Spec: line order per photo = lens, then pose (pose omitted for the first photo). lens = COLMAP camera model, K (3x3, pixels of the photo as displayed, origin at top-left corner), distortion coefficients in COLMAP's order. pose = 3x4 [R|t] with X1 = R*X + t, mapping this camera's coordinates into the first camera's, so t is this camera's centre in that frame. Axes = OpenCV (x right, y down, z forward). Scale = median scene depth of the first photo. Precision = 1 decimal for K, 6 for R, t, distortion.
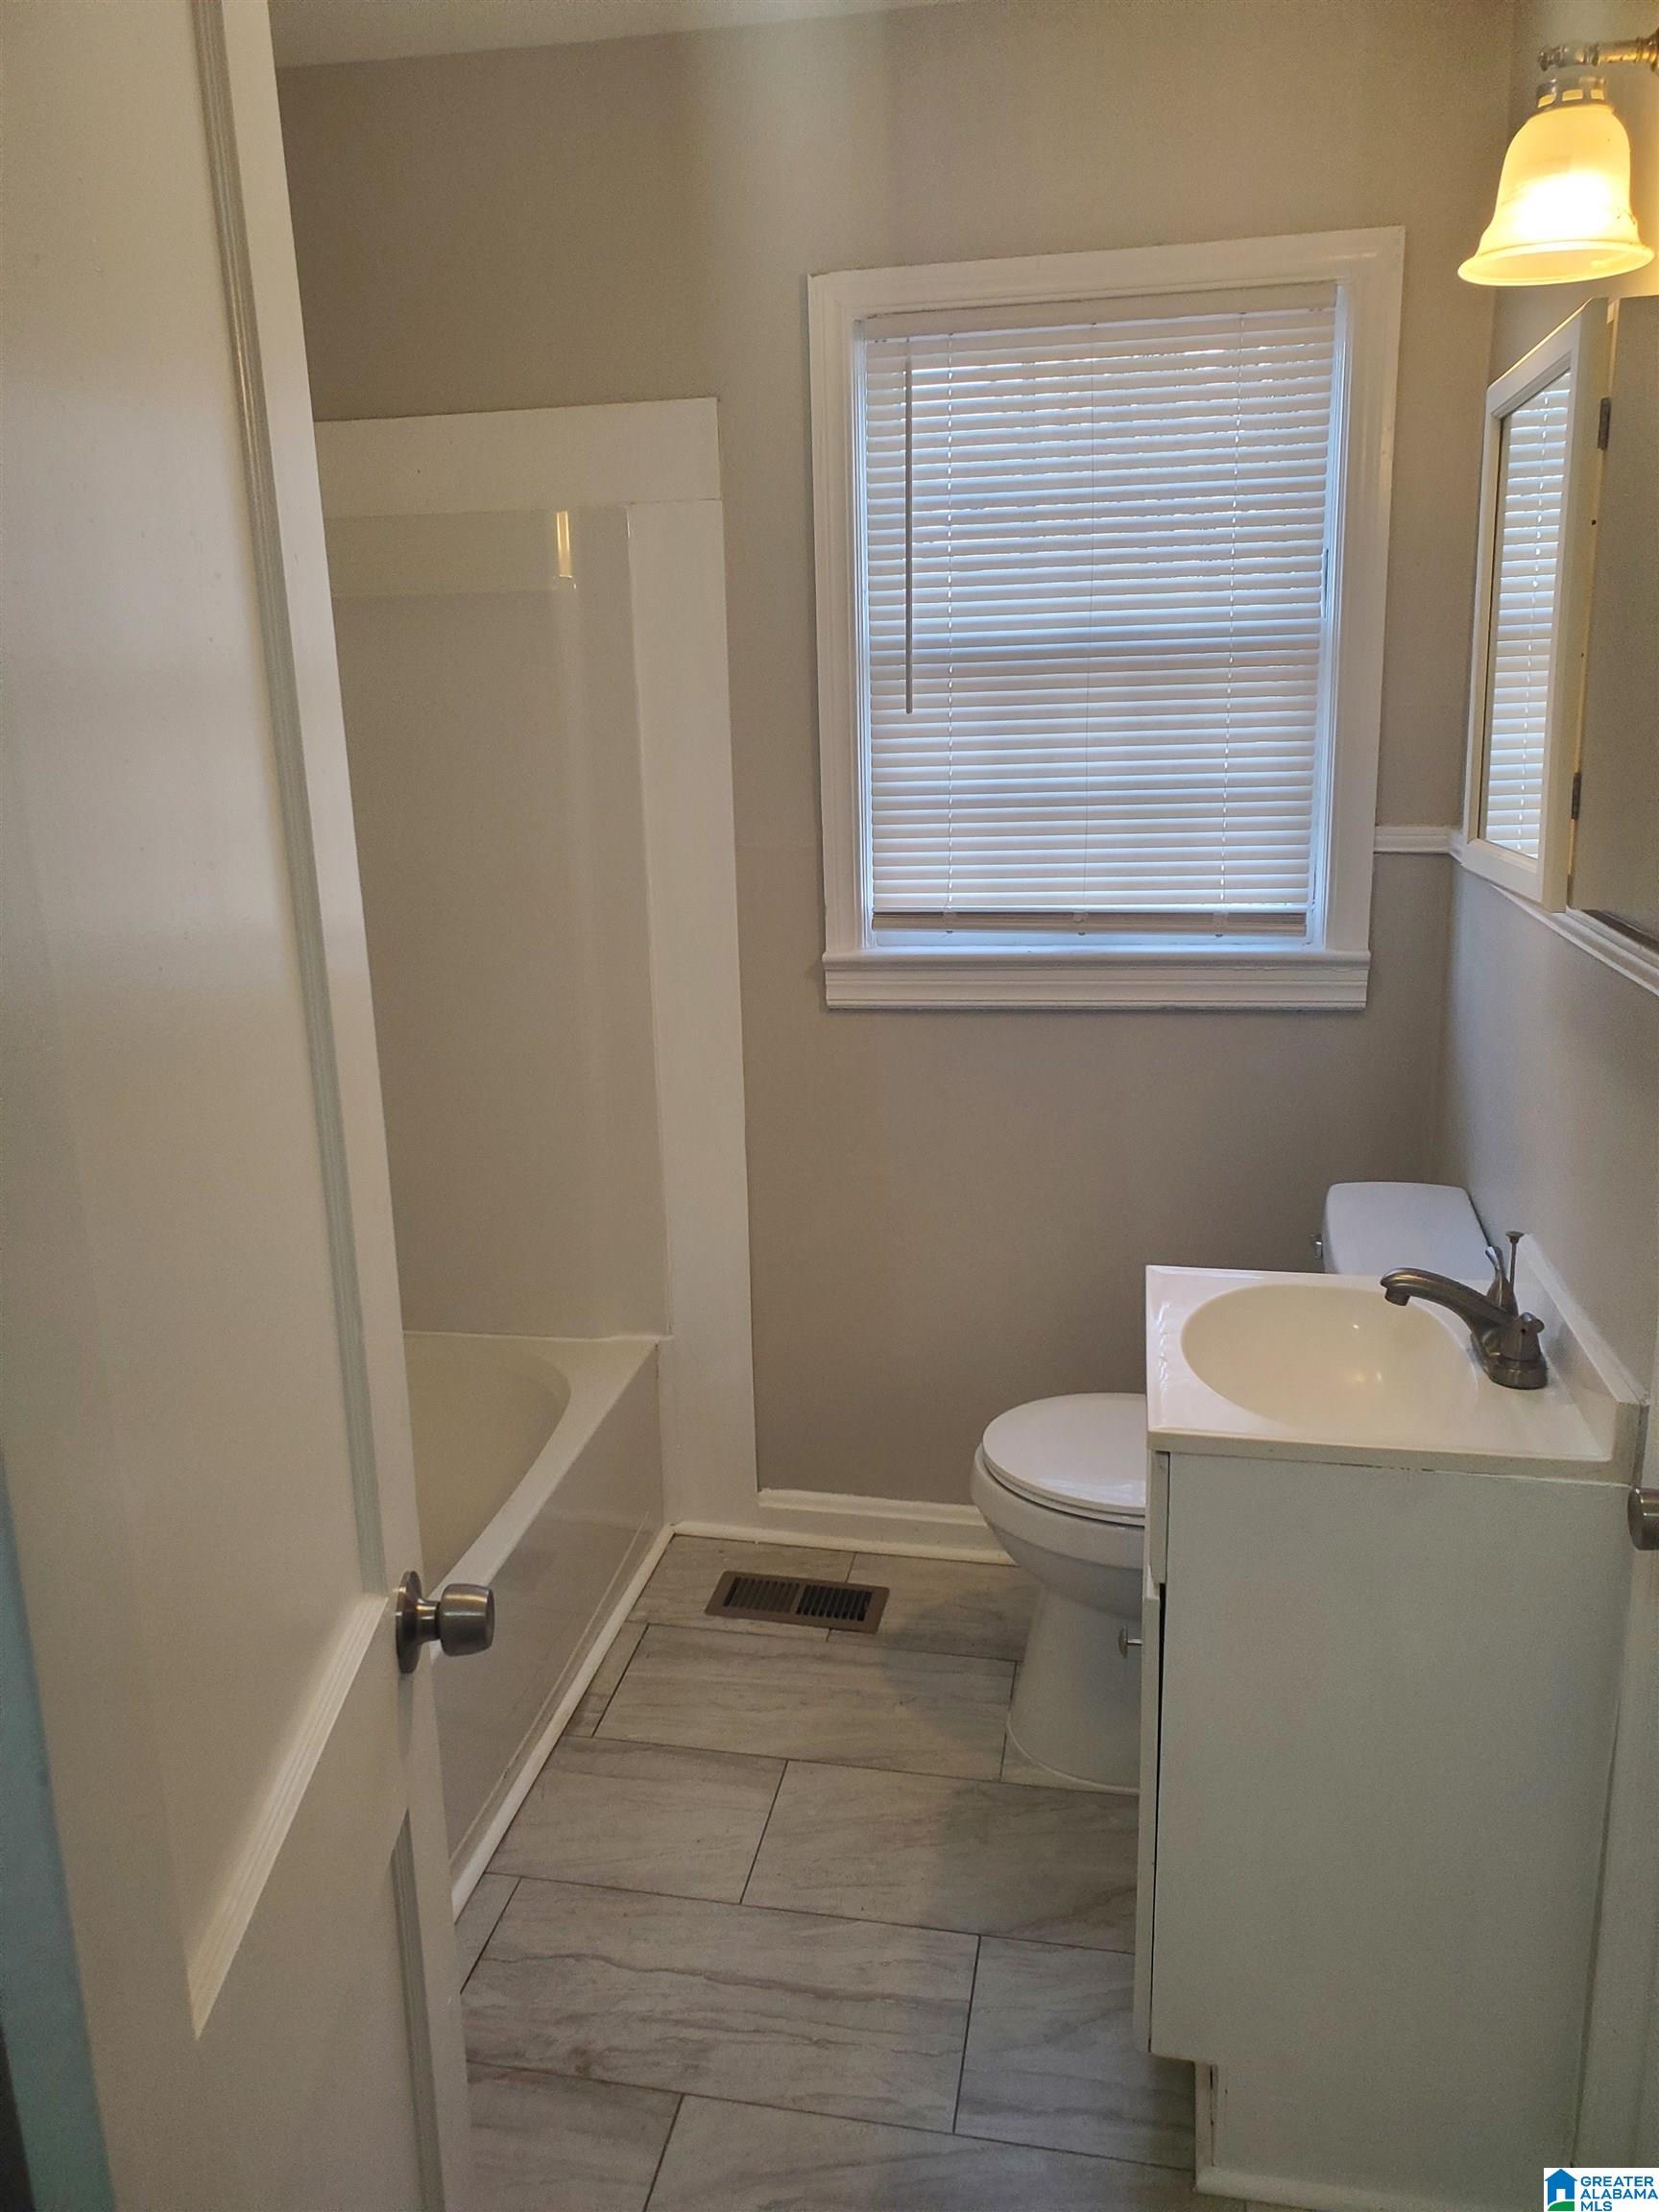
lens RADIAL K [[1691.4, 0, 832.4], [0, 1691.4, 1113.0], [0, 0, 1]] dist [0.039213, -0.035213]
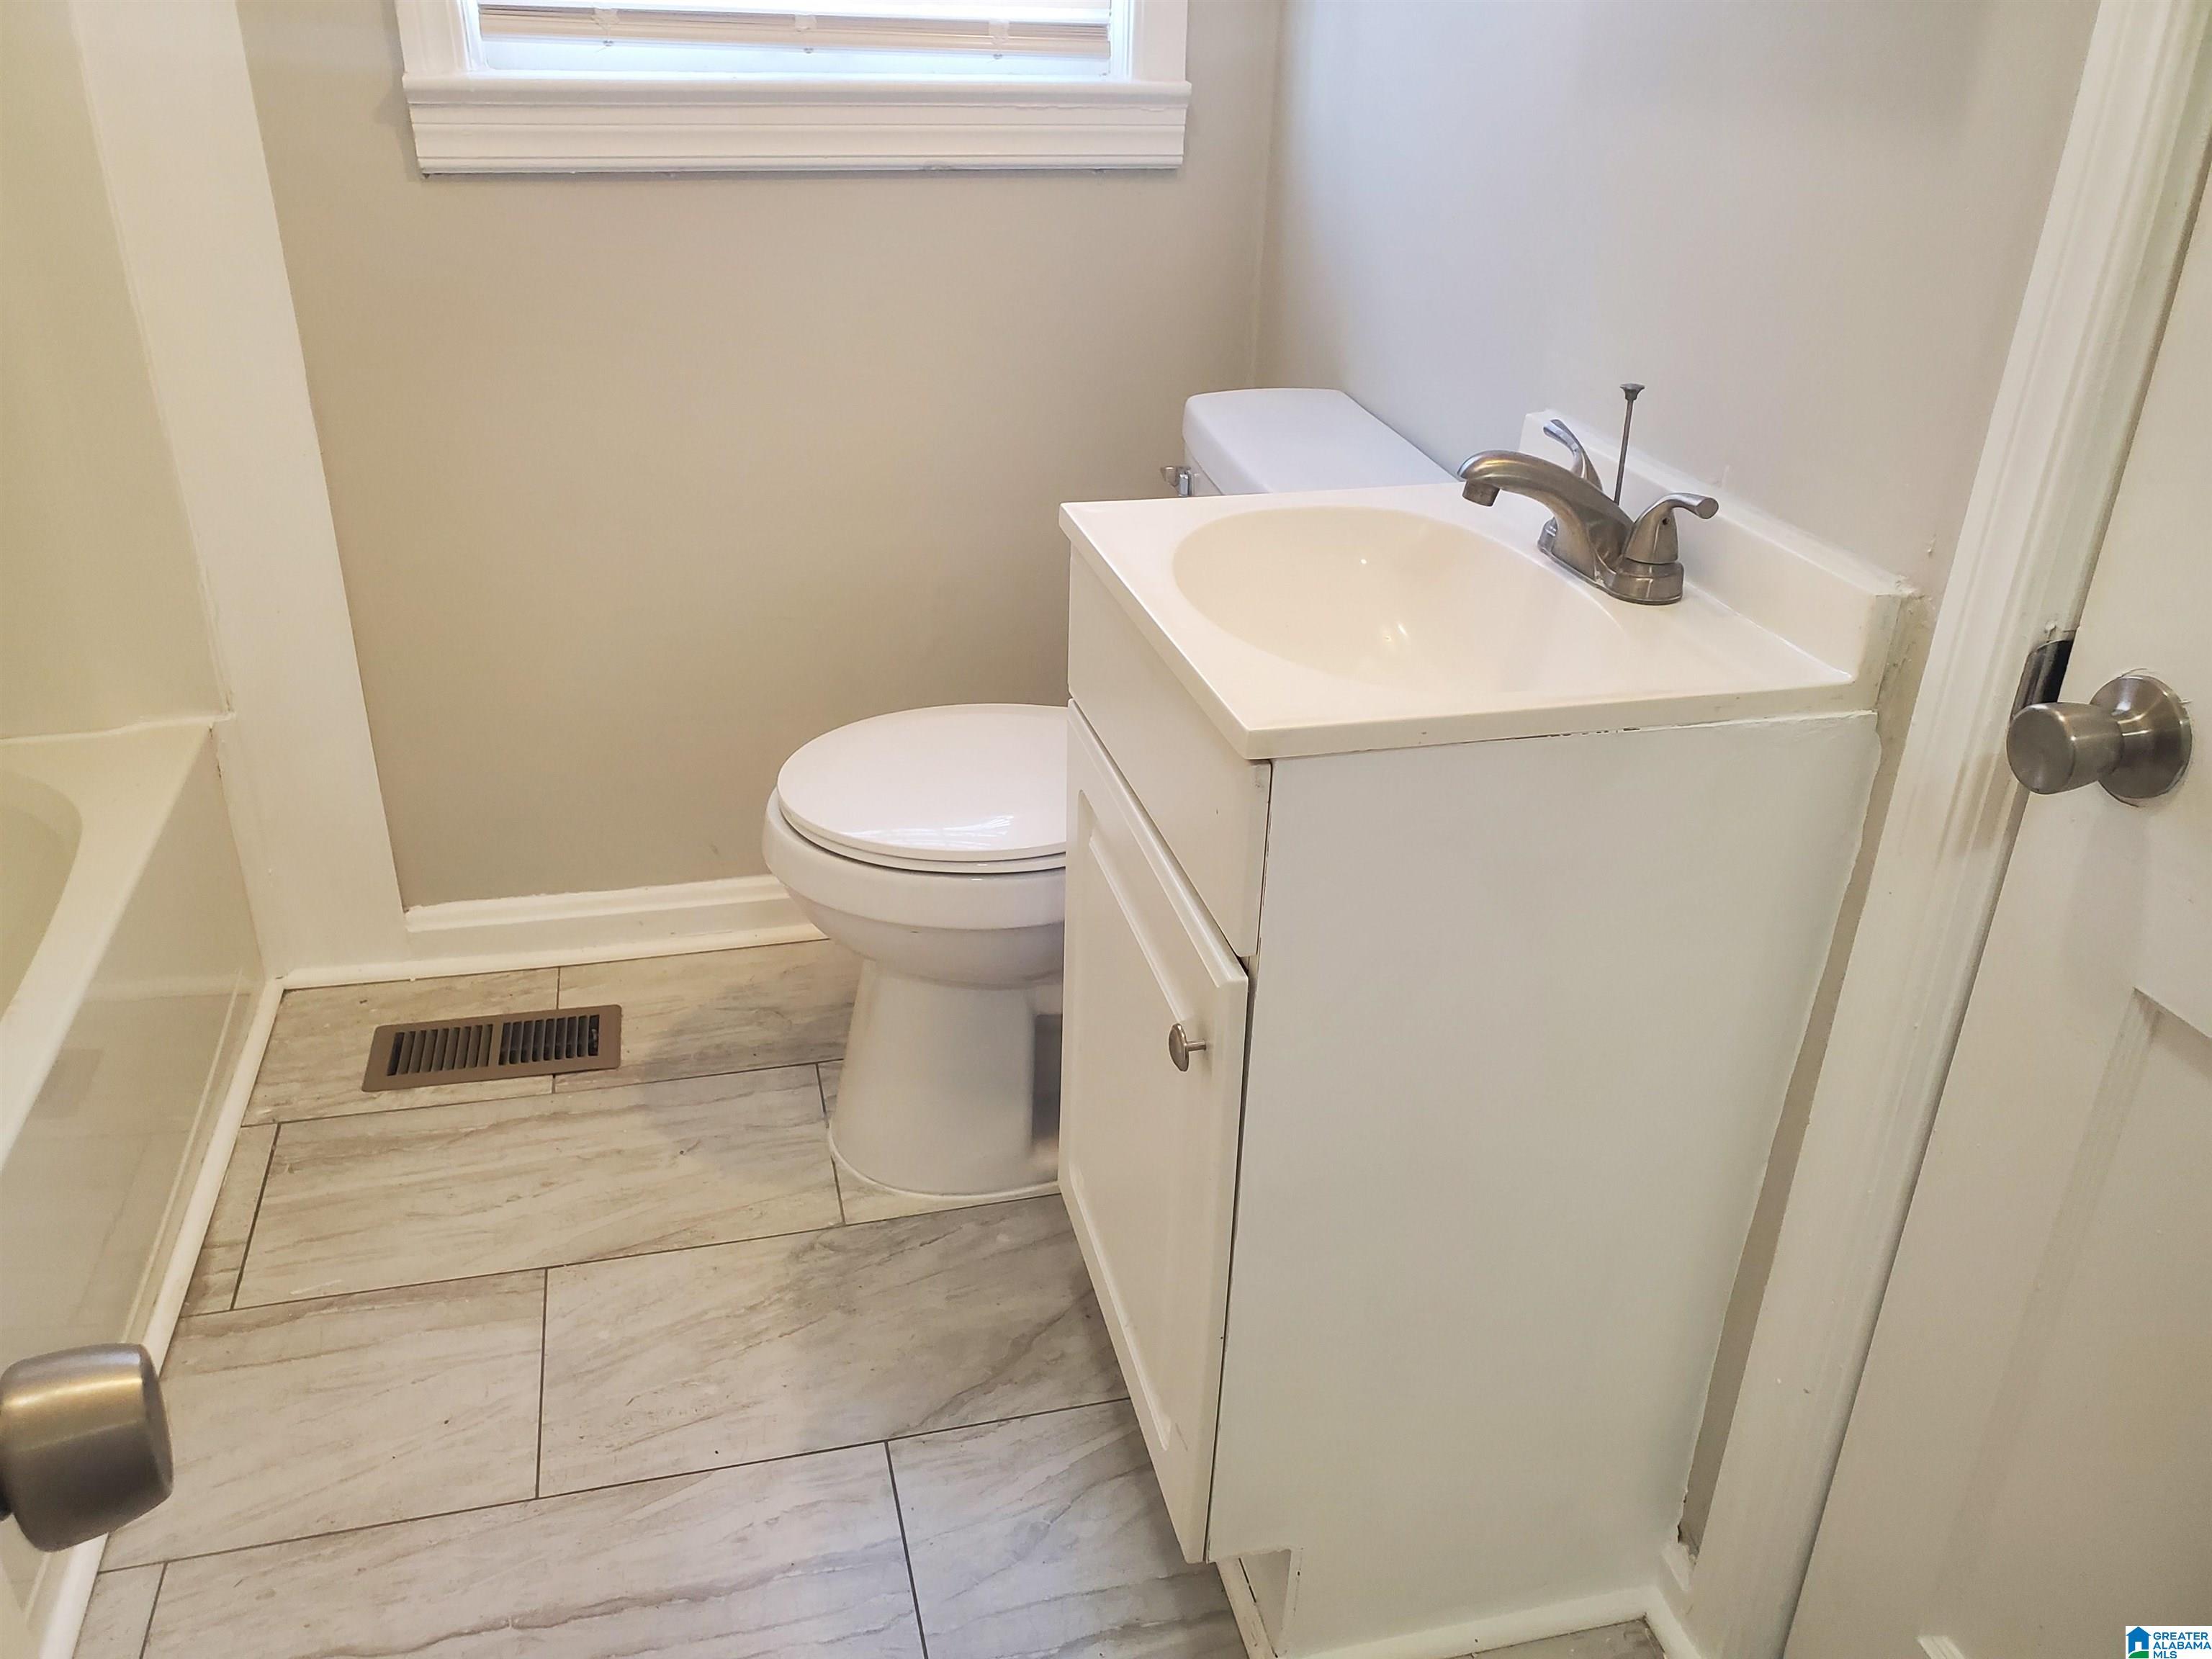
lens RADIAL K [[1691.4, 0, 1094.8], [0, 1691.4, 821.4], [0, 0, 1]] dist [0.039213, -0.035213]
pose [[0.907475, -0.153694, 0.390981, -0.066090], [0.064855, 0.970771, 0.231078, 0.046826], [-0.415069, -0.184341, 0.890919, 0.295327]]
